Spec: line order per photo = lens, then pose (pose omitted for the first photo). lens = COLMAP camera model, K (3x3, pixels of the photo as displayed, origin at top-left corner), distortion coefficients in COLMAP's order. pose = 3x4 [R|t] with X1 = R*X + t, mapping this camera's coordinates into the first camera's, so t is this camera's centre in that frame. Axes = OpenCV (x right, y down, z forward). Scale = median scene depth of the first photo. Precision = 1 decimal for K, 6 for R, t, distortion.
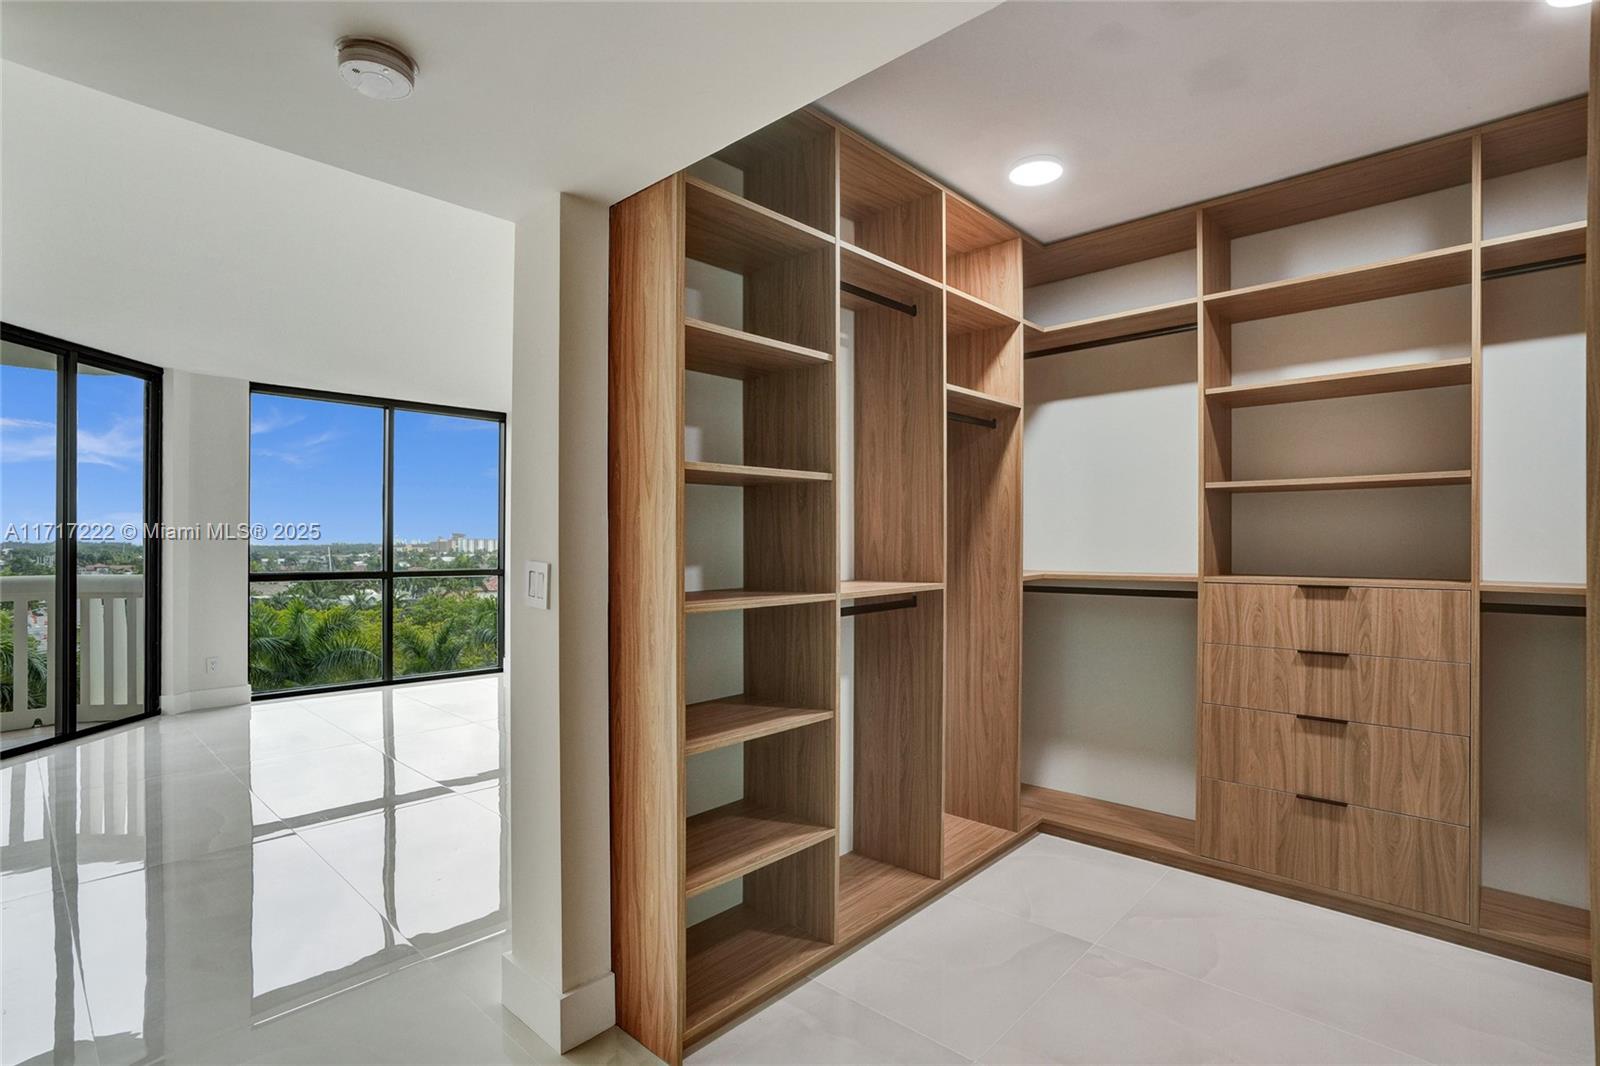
lens RADIAL K [[760.3, 0, 811.6], [0, 760.3, 540.3], [0, 0, 1]] dist [-0.024777, 0.004858]
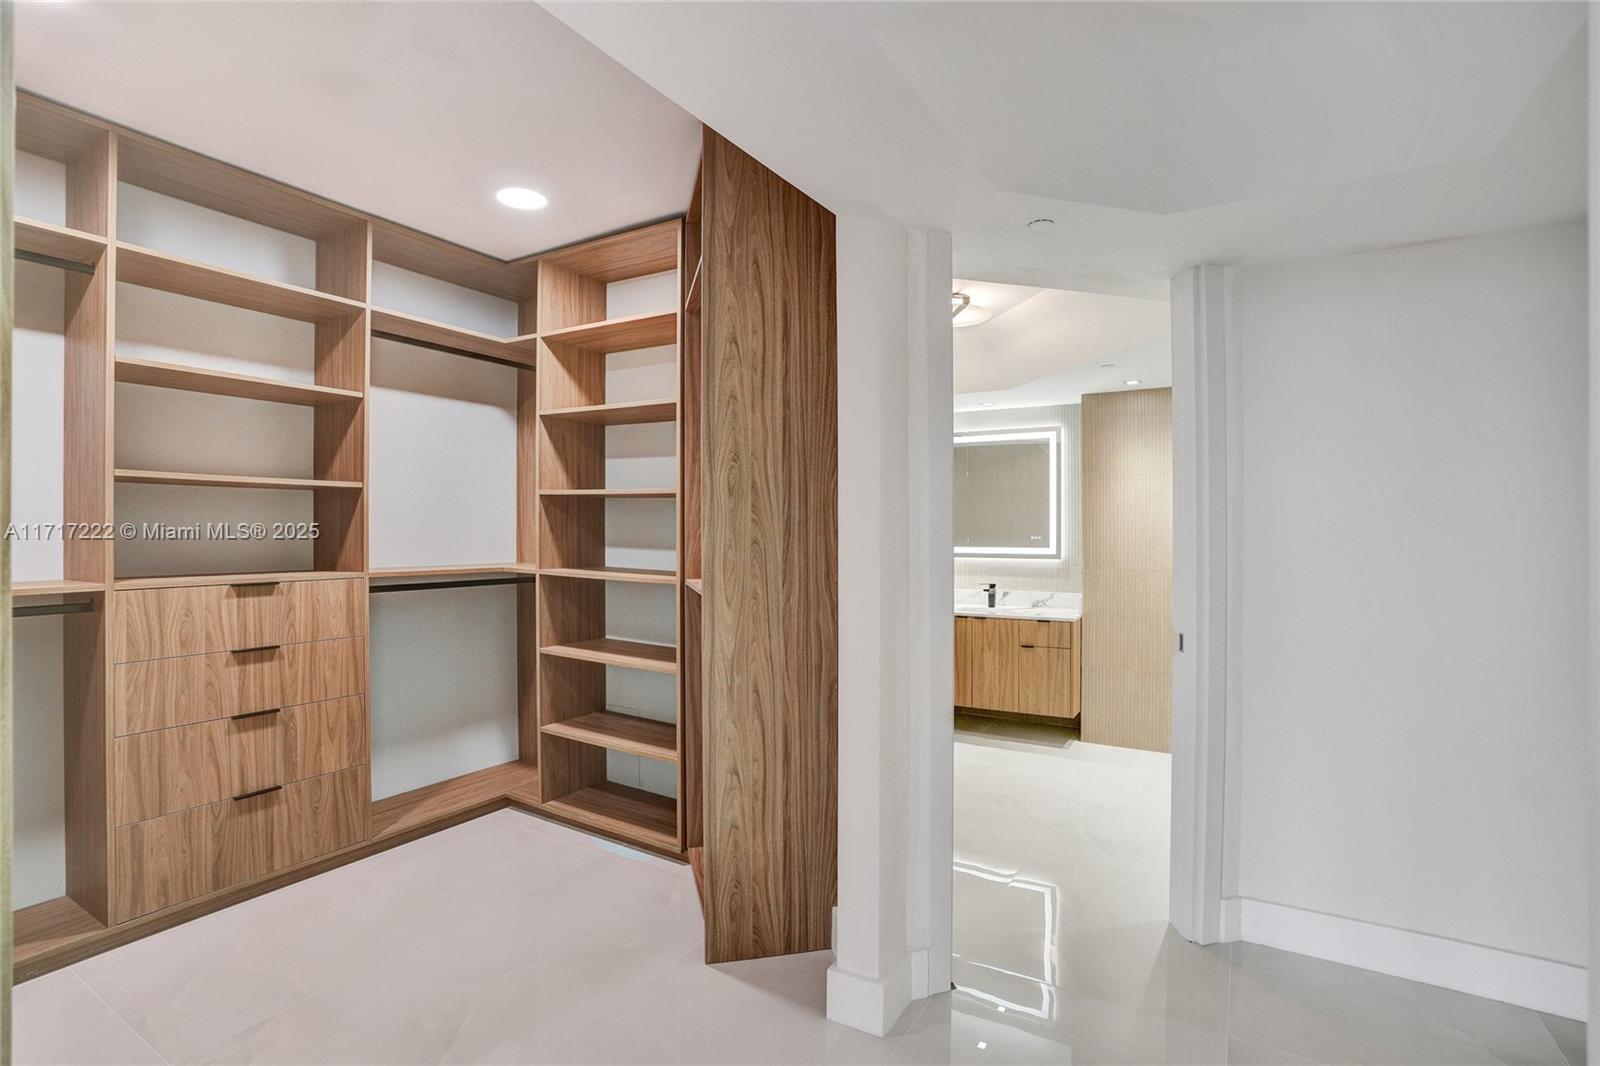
lens RADIAL K [[760.3, 0, 816.3], [0, 760.3, 539.0], [0, 0, 1]] dist [-0.024777, 0.004858]
pose [[-0.224398, -0.006070, 0.974479, -0.482714], [-0.002533, 0.999981, 0.005646, -0.007068], [-0.974494, -0.001201, -0.224409, 0.486647]]
